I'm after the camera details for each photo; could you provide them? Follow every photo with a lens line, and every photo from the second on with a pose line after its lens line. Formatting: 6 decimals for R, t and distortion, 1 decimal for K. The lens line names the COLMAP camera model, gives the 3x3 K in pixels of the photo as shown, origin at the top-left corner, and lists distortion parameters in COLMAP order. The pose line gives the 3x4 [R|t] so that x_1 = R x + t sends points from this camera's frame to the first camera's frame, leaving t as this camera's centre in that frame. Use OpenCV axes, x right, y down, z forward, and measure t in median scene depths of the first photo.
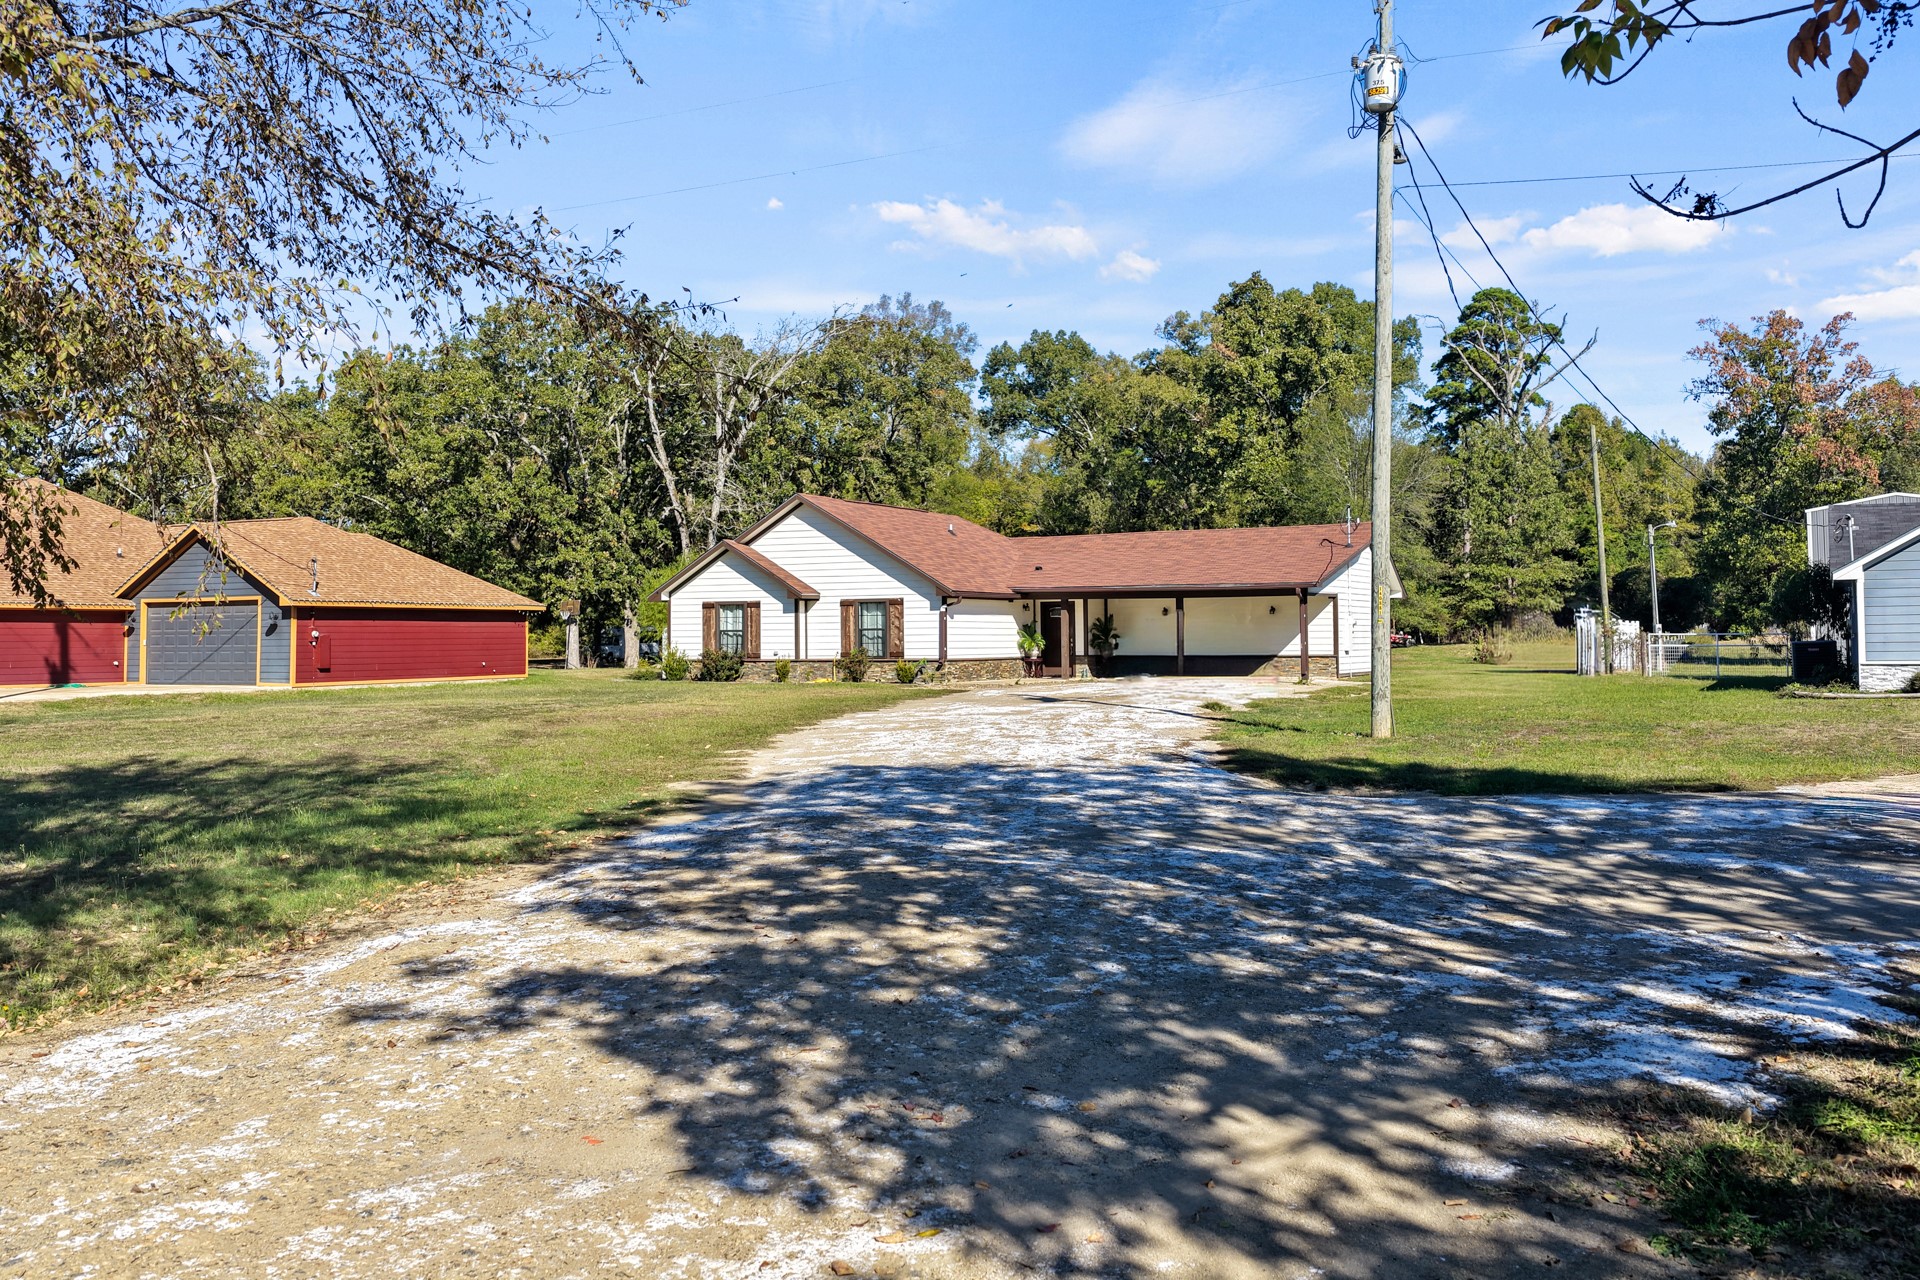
lens RADIAL K [[1653.8, 0, 924.3], [0, 1653.8, 635.2], [0, 0, 1]] dist [-0.002037, 0.002338]
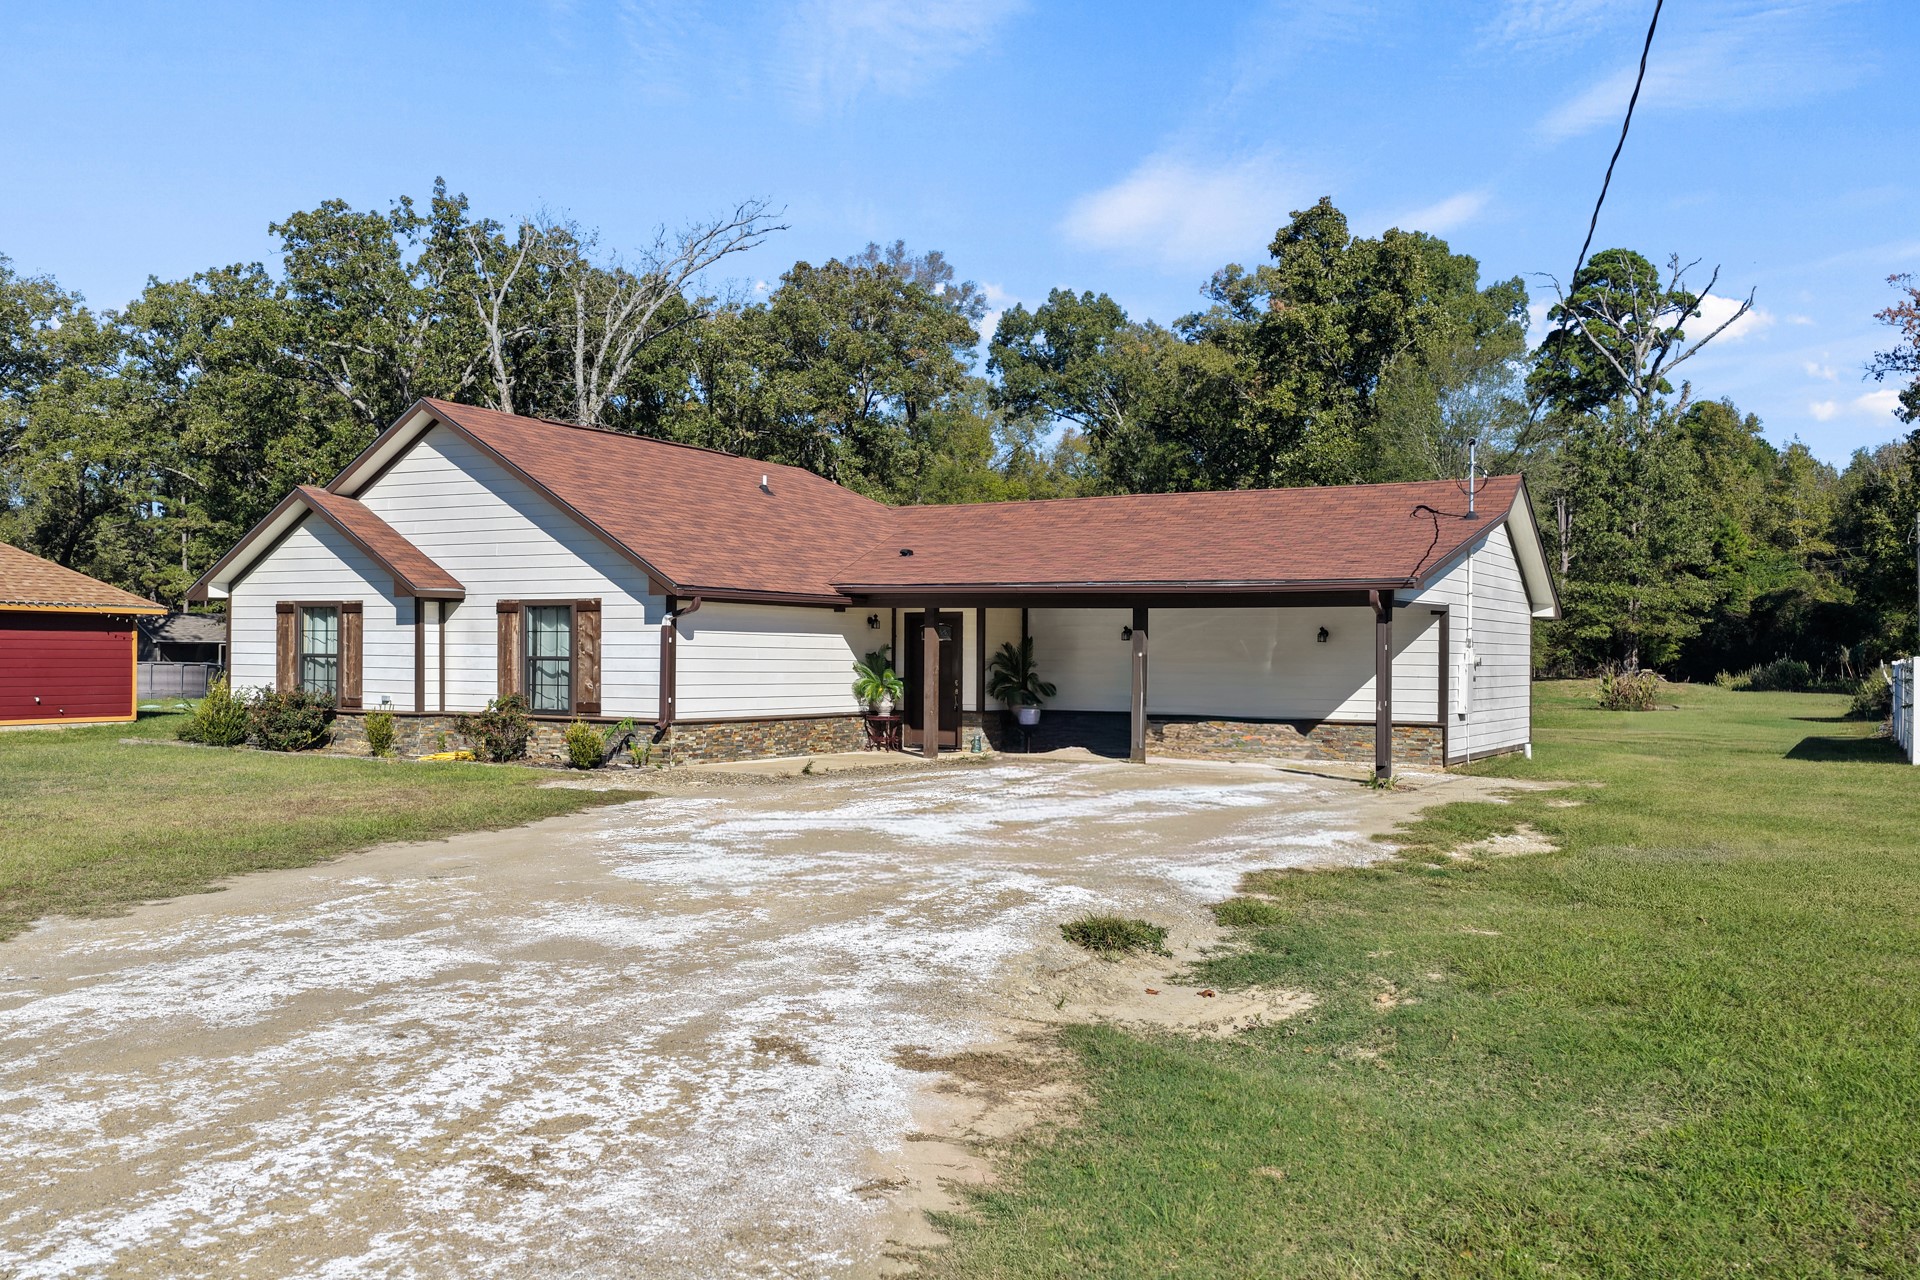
lens RADIAL K [[1609.0, 0, 943.1], [0, 1609.0, 710.0], [0, 0, 1]] dist [0.001830, 0.001781]
pose [[0.999271, 0.018434, -0.033445, 0.052992], [-0.017219, 0.999194, 0.036257, -0.003735], [0.034086, -0.035655, 0.998783, 0.238777]]
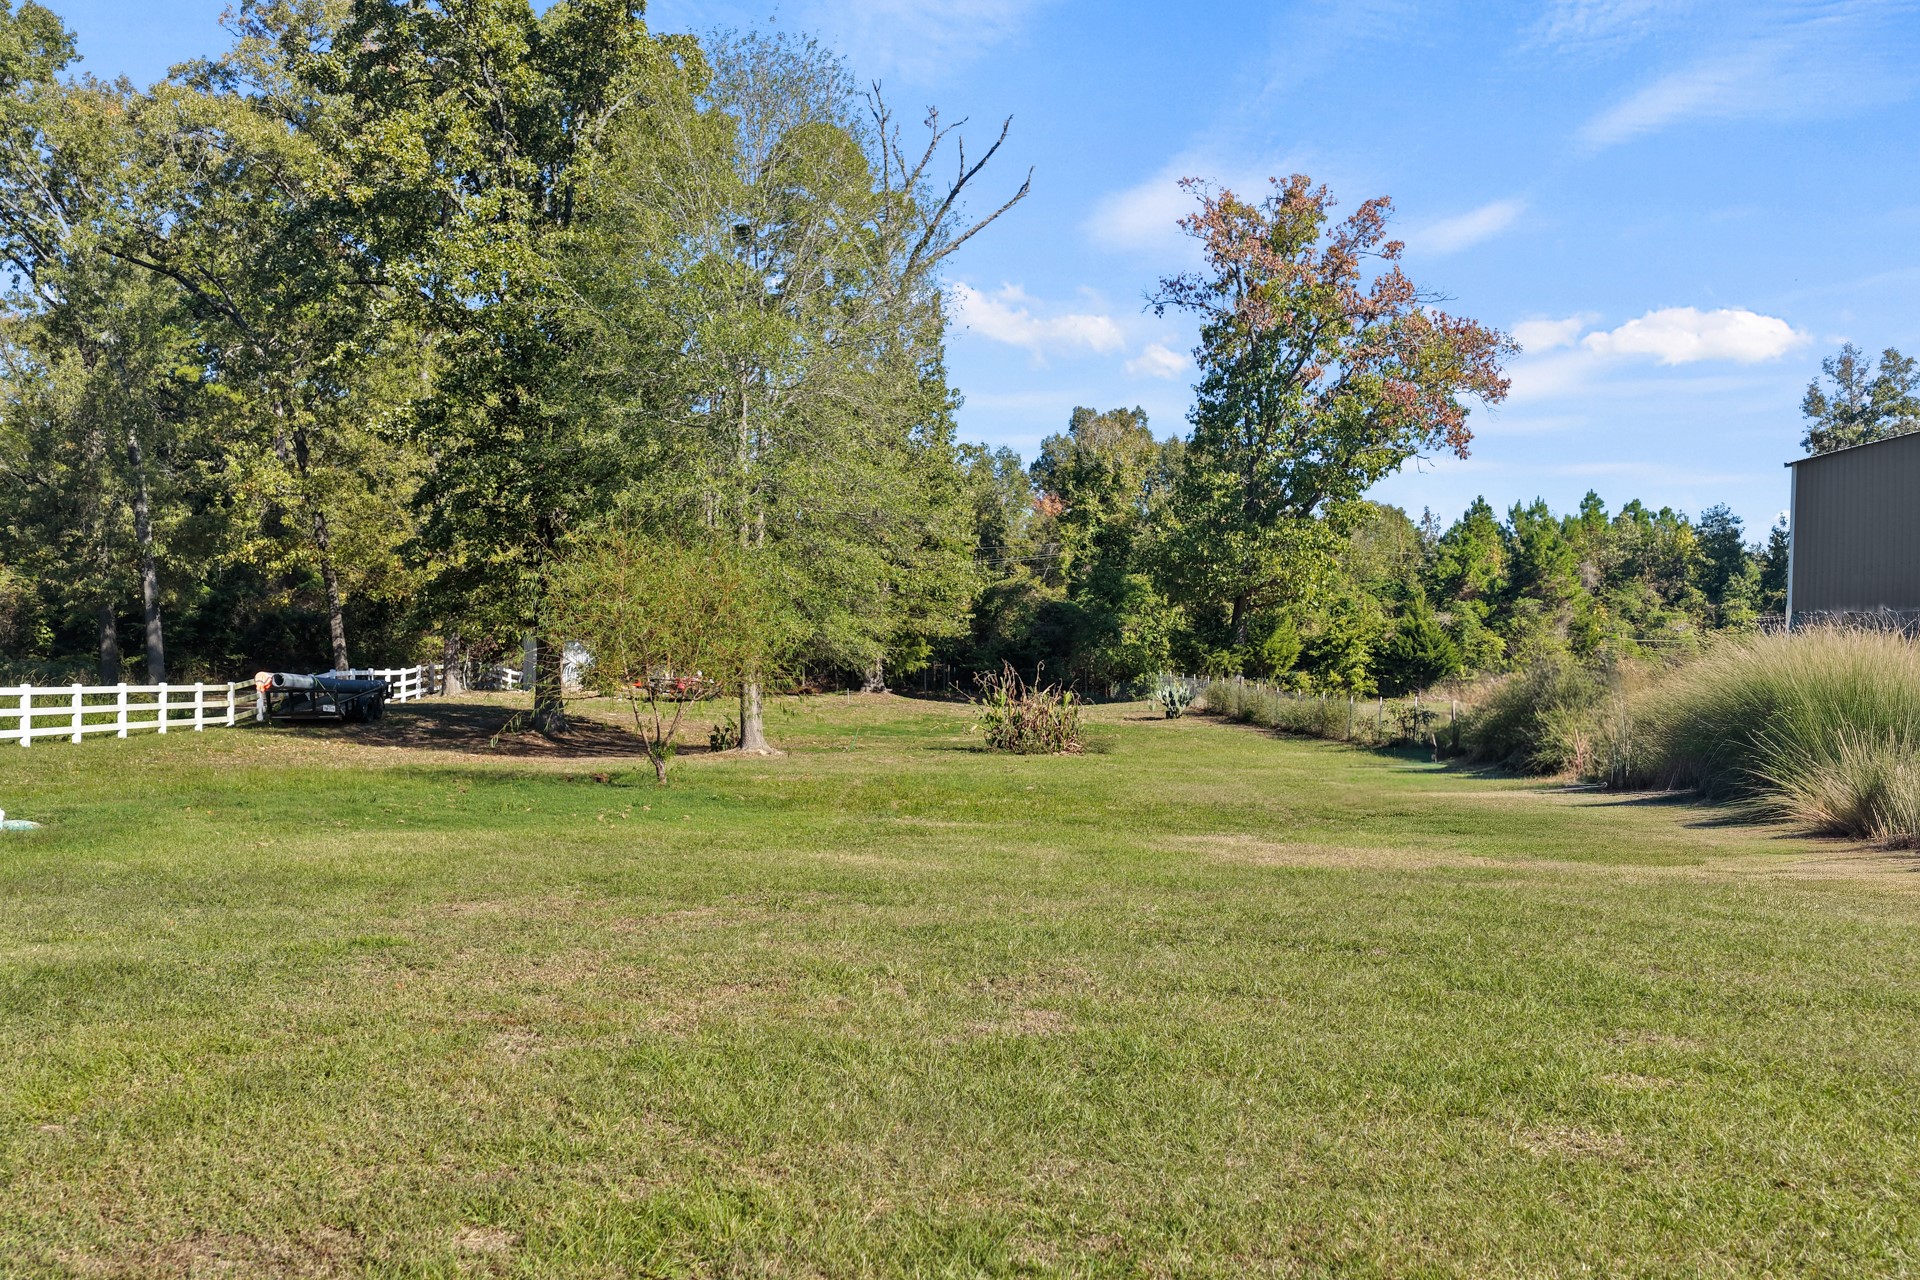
lens RADIAL K [[1609.0, 0, 943.1], [0, 1609.0, 710.0], [0, 0, 1]] dist [0.001830, 0.001781]
pose [[0.855891, 0.015192, 0.516933, 0.099221], [-0.028976, 0.999407, 0.018606, -0.001420], [-0.516344, -0.030903, 0.855824, 0.608923]]
